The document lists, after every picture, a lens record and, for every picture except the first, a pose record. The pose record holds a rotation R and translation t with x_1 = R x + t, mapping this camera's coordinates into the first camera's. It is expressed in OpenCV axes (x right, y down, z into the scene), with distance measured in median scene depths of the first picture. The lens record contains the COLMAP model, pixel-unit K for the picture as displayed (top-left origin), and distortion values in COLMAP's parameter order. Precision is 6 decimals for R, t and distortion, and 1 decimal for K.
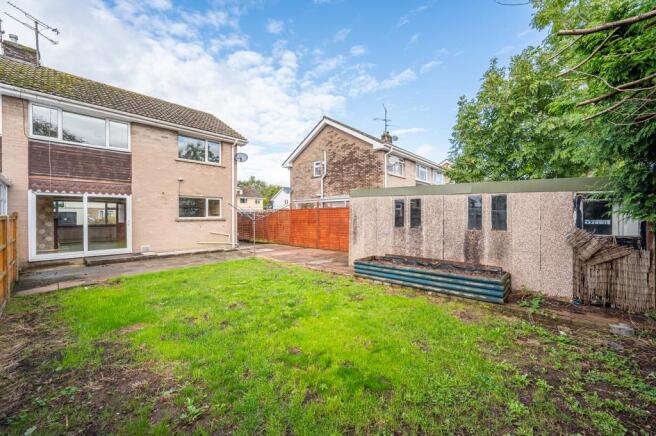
lens RADIAL K [[263.8, 0, 324.7], [0, 263.8, 217.6], [0, 0, 1]] dist [0.000724, -0.000258]
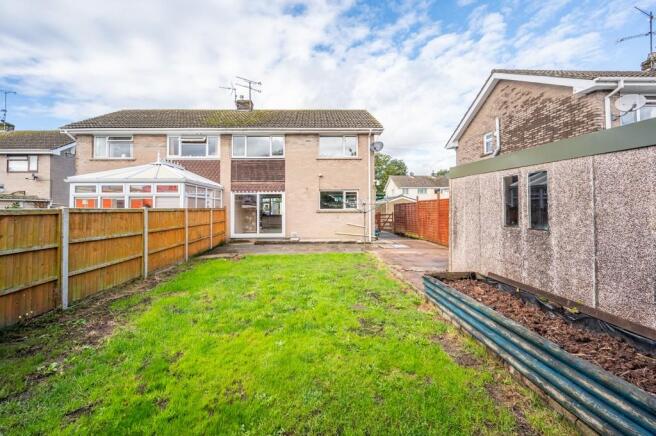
lens RADIAL K [[263.8, 0, 313.2], [0, 263.8, 202.5], [0, 0, 1]] dist [0.000724, -0.000258]
pose [[0.689802, -0.019370, -0.723739, 0.274699], [0.000063, 0.999644, -0.026694, 0.000535], [0.723998, 0.018368, 0.689558, 0.228032]]
